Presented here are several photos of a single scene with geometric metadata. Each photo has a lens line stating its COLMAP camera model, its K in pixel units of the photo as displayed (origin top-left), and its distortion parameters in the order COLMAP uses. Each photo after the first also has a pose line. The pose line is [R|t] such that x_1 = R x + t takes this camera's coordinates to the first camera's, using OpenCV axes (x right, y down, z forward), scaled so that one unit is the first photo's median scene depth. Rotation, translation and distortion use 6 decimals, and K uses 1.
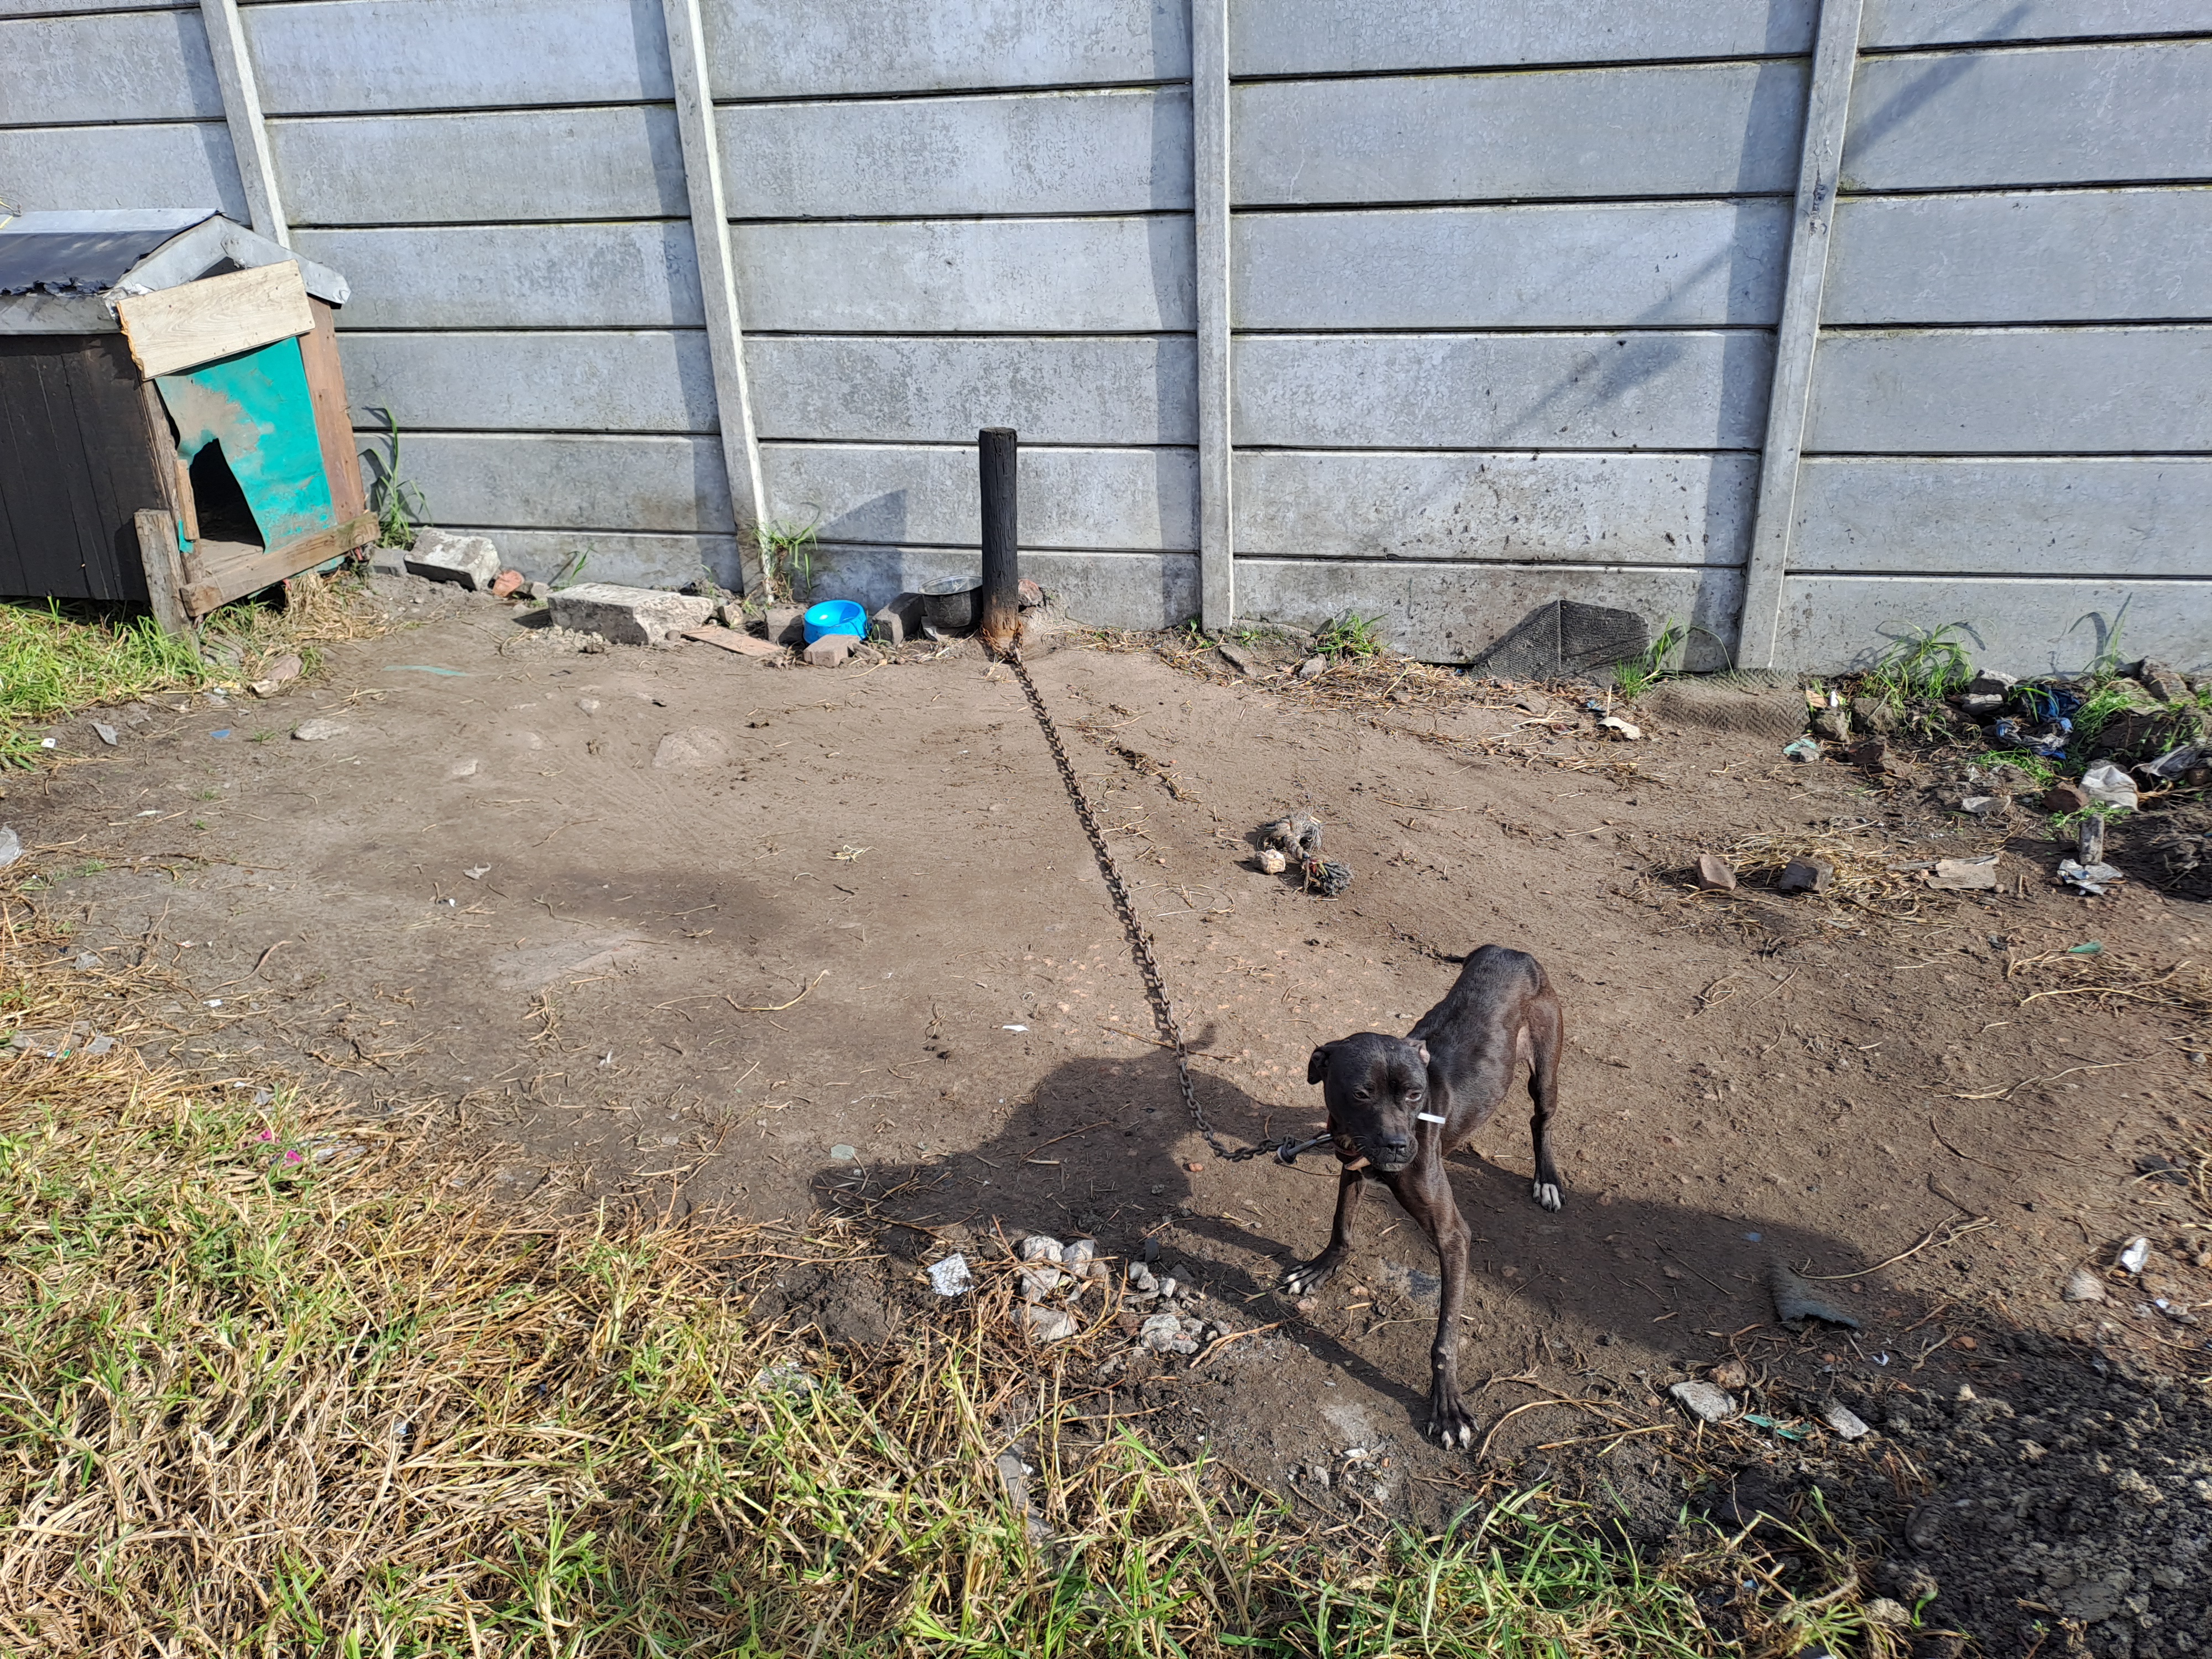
lens RADIAL K [[1638.2, 0, 1138.4], [0, 1638.2, 841.1], [0, 0, 1]] dist [0.067284, -0.066927]
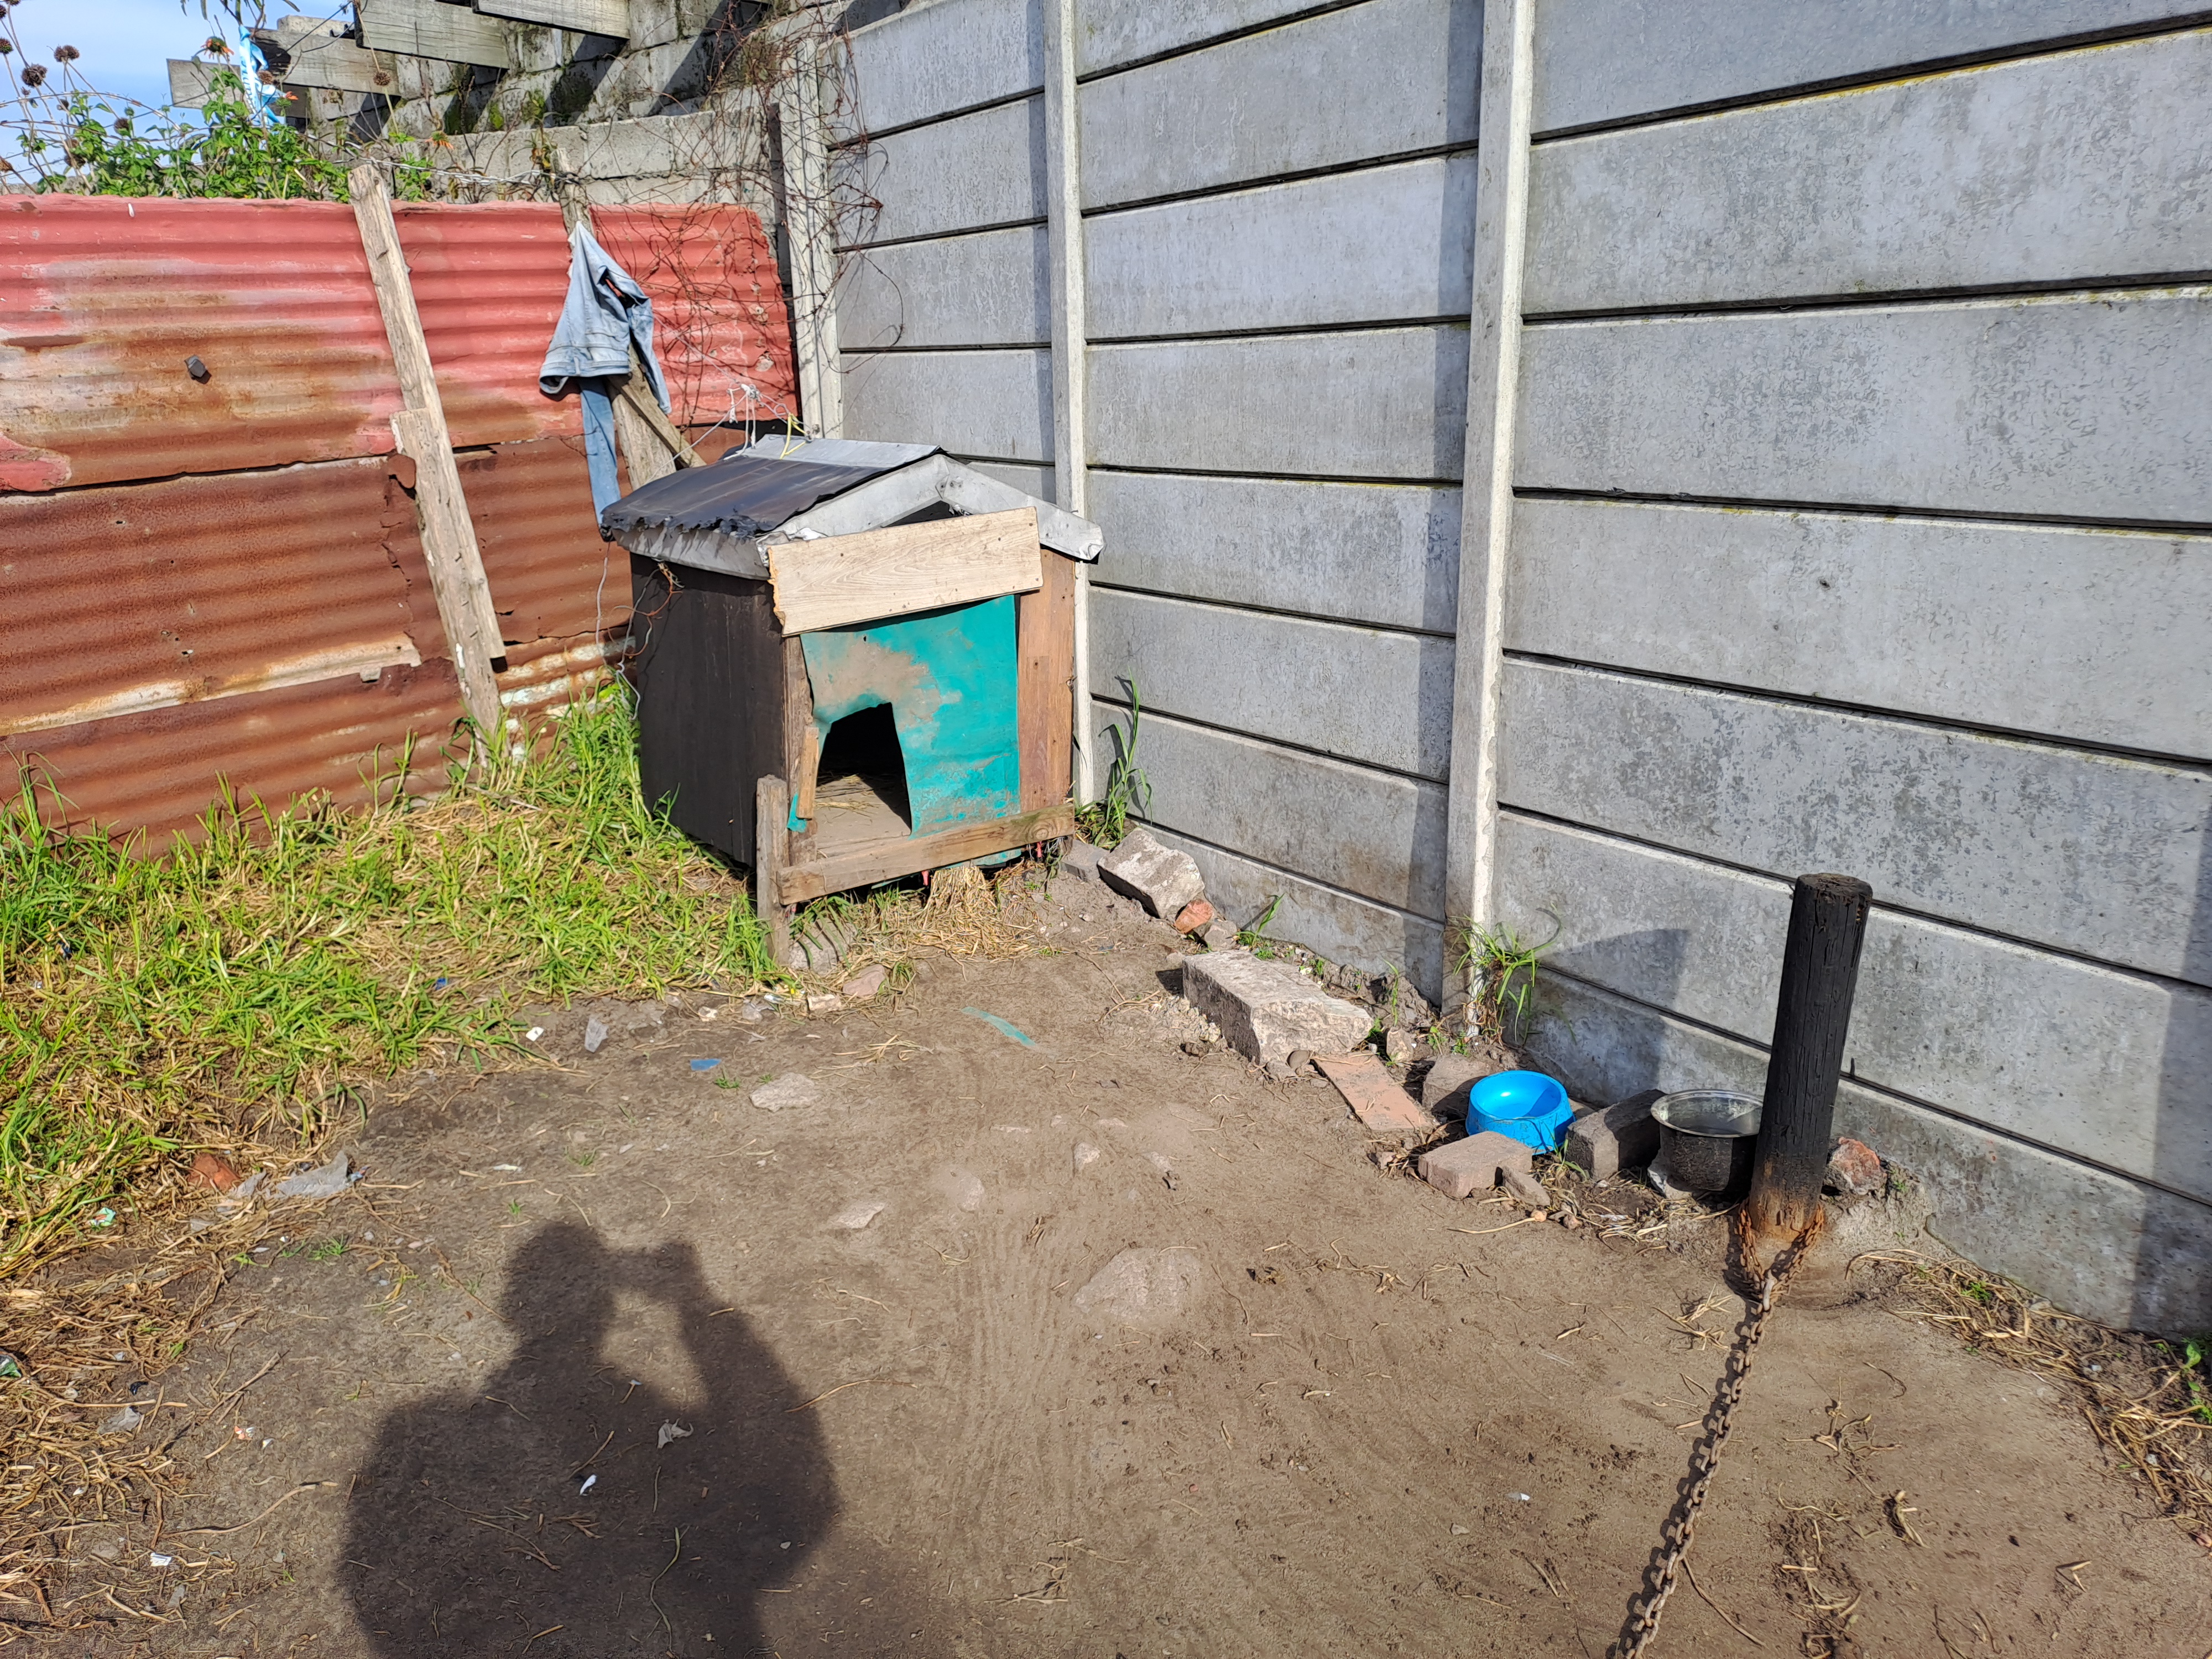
lens RADIAL K [[1638.2, 0, 1111.0], [0, 1638.2, 845.8], [0, 0, 1]] dist [0.067284, -0.066927]
pose [[0.748990, 0.199912, -0.631703, 0.078664], [-0.270338, 0.962634, -0.015892, -0.188728], [0.604922, 0.182676, 0.775047, 0.428686]]
